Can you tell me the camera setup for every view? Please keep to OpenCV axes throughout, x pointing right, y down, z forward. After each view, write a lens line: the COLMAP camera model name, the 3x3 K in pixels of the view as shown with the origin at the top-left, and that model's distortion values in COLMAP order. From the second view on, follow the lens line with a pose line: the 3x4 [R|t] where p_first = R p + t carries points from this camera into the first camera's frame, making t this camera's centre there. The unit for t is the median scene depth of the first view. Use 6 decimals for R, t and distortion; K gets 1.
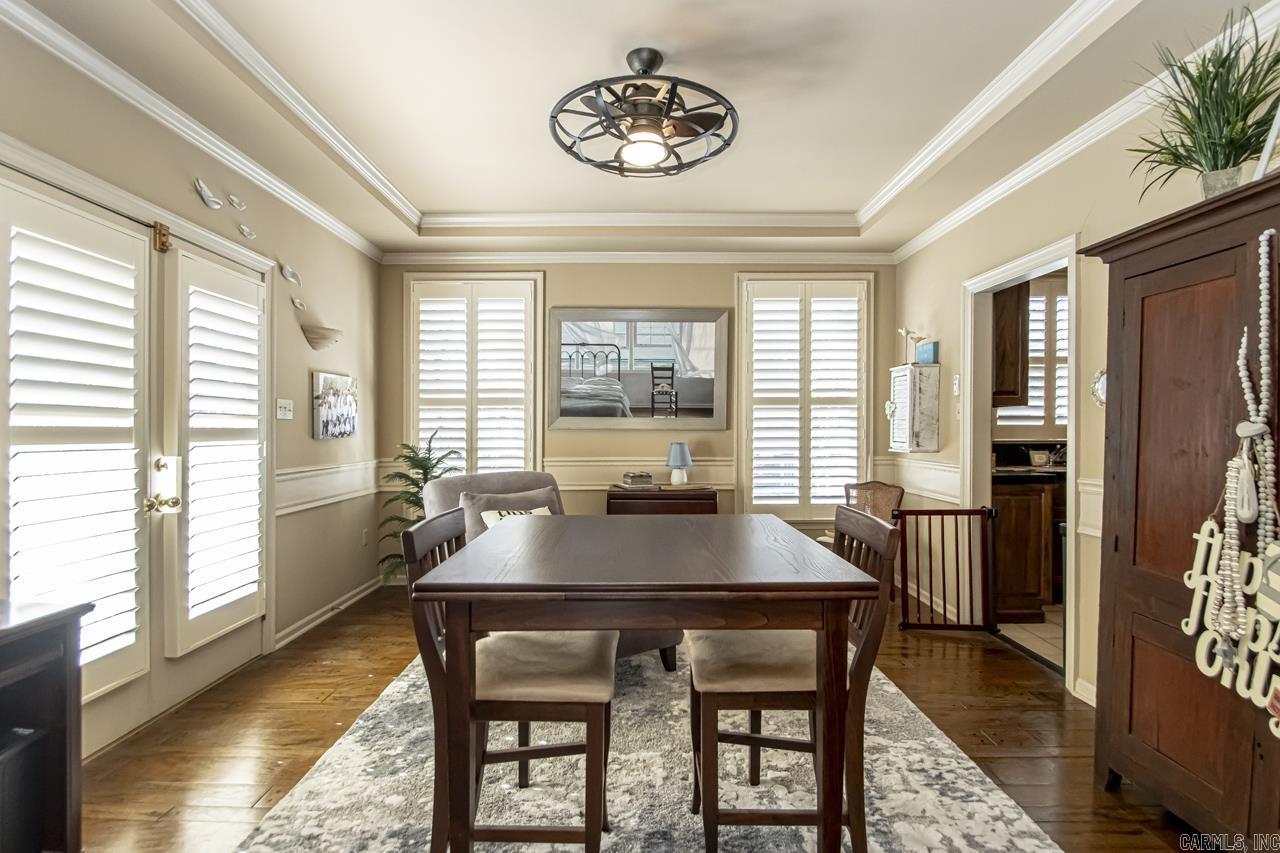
lens RADIAL K [[616.4, 0, 631.2], [0, 616.4, 432.3], [0, 0, 1]] dist [0.012846, -0.016835]
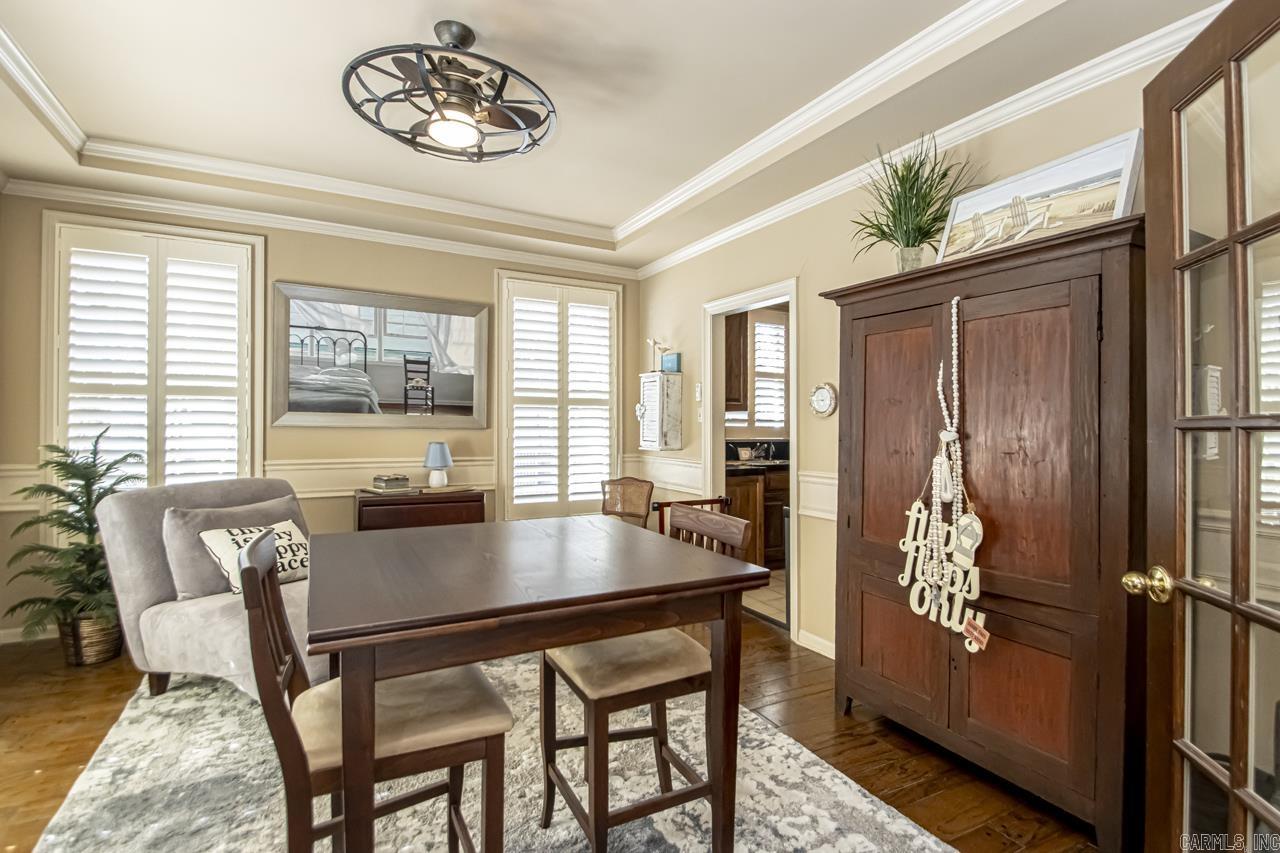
lens RADIAL K [[616.4, 0, 642.6], [0, 616.4, 422.6], [0, 0, 1]] dist [0.012846, -0.016835]
pose [[0.876977, 0.011842, 0.480387, -0.147866], [-0.007727, 0.999915, -0.010544, -0.007783], [-0.480471, 0.005535, 0.876993, 0.042321]]
